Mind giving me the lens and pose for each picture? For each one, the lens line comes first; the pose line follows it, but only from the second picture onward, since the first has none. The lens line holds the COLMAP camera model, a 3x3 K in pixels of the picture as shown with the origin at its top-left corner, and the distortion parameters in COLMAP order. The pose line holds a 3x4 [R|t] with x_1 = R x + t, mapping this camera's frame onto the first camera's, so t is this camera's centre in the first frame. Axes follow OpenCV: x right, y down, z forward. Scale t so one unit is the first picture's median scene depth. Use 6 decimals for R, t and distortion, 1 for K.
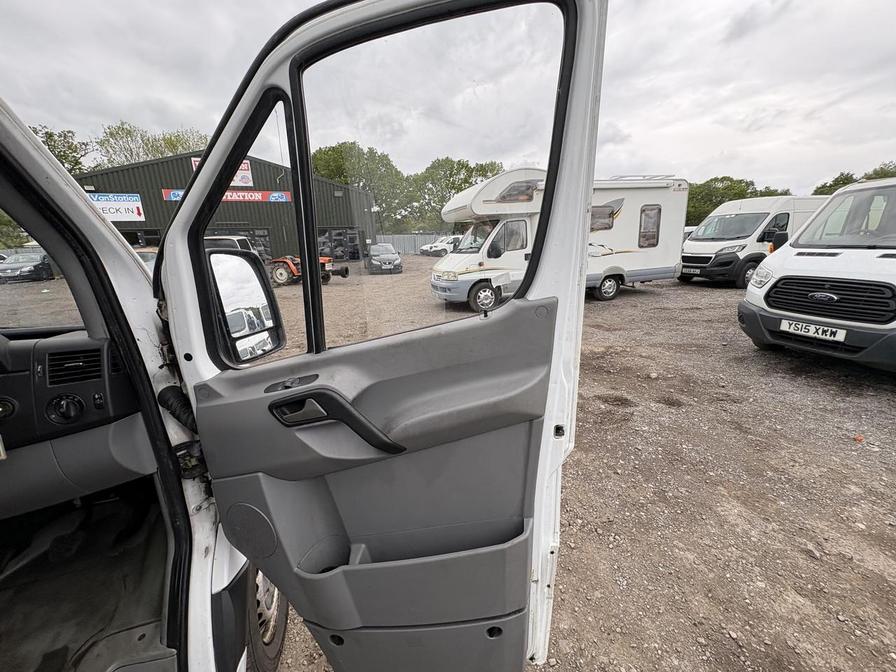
lens RADIAL K [[356.8, 0, 448.0], [0, 356.8, 336.6], [0, 0, 1]] dist [0.000787, -0.000078]
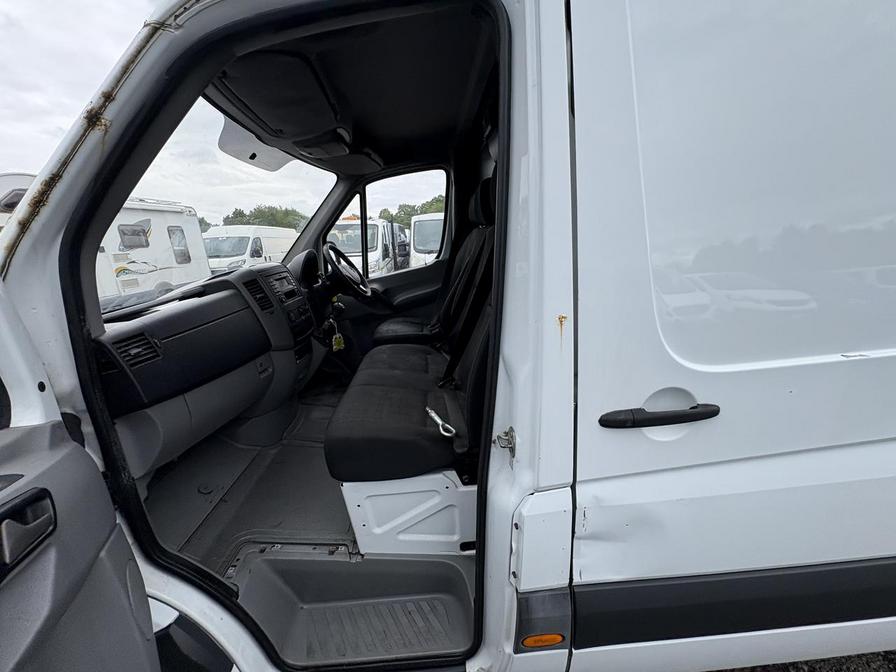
lens RADIAL K [[355.4, 0, 449.5], [0, 355.4, 336.0], [0, 0, 1]] dist [0.000248, -0.000052]
pose [[0.253614, -0.231066, 0.939302, -0.356634], [0.286600, 0.945399, 0.155183, 0.037635], [-0.923872, 0.229848, 0.305990, -0.078353]]
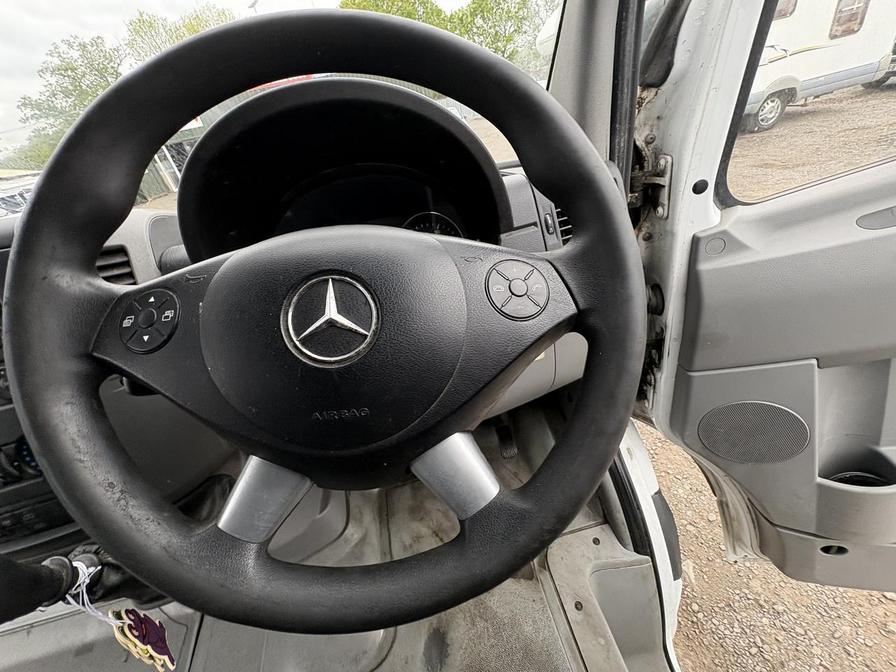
lens RADIAL K [[356.8, 0, 448.0], [0, 356.8, 336.6], [0, 0, 1]] dist [0.000787, -0.000078]
pose [[0.980796, -0.062369, -0.184795, -0.113356], [0.116913, 0.946400, 0.301097, 0.006922], [0.156111, -0.316919, 0.935517, 0.029152]]
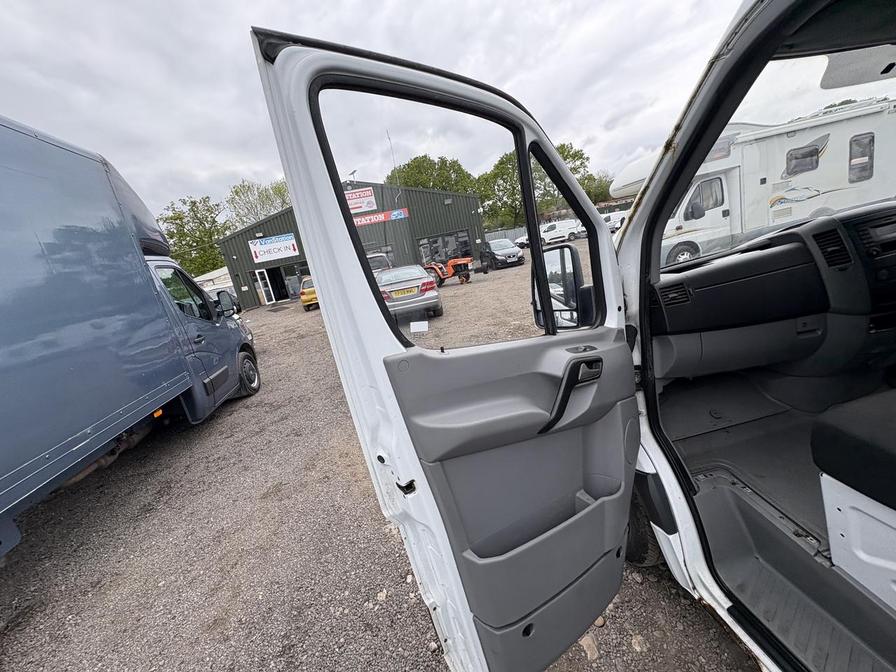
lens RADIAL K [[356.8, 0, 448.0], [0, 356.8, 336.6], [0, 0, 1]] dist [0.000787, -0.000078]
pose [[0.972188, -0.115913, -0.203504, -0.347636], [0.115663, 0.993201, -0.013165, 0.040027], [0.203646, -0.010739, 0.978986, -0.131299]]
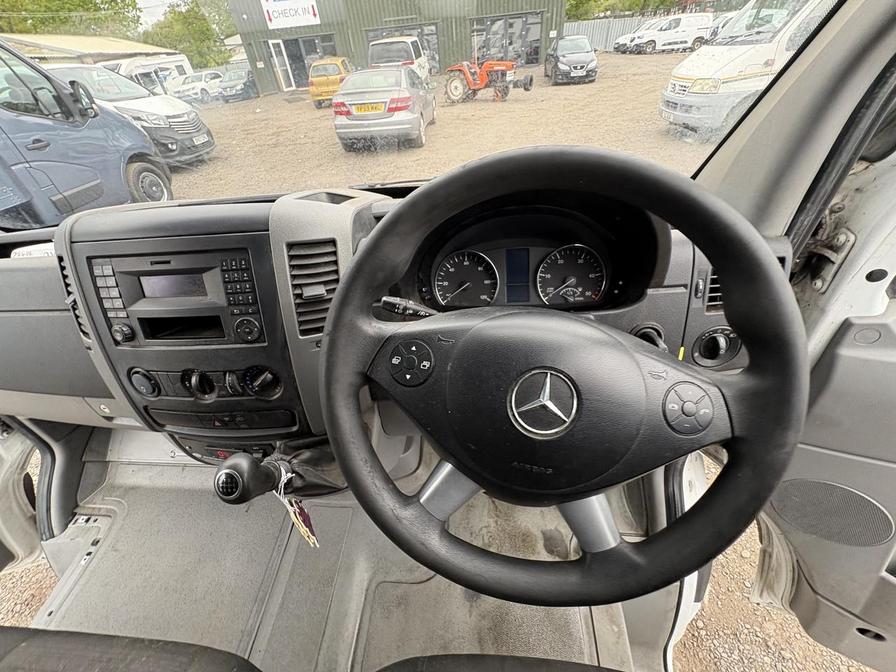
lens RADIAL K [[356.8, 0, 448.0], [0, 356.8, 336.6], [0, 0, 1]] dist [0.000787, -0.000078]
pose [[0.922854, 0.205957, -0.325456, -0.124025], [-0.047342, 0.899265, 0.434834, -0.007113], [0.382229, -0.385881, 0.839641, 0.022286]]
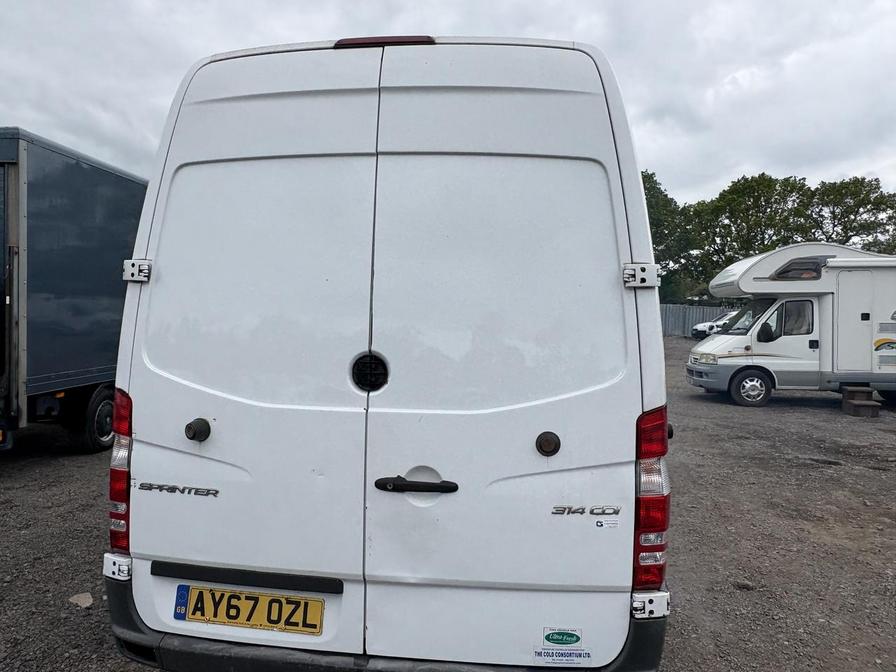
lens RADIAL K [[680.7, 0, 448.0], [0, 680.7, 336.0], [0, 0, 1]] dist [-0.009826, -0.002516]
pose [[0.906086, 0.069477, -0.417350, 0.107824], [-0.160027, 0.969421, -0.186047, 0.167560], [0.391662, 0.235362, 0.889497, -0.658412]]
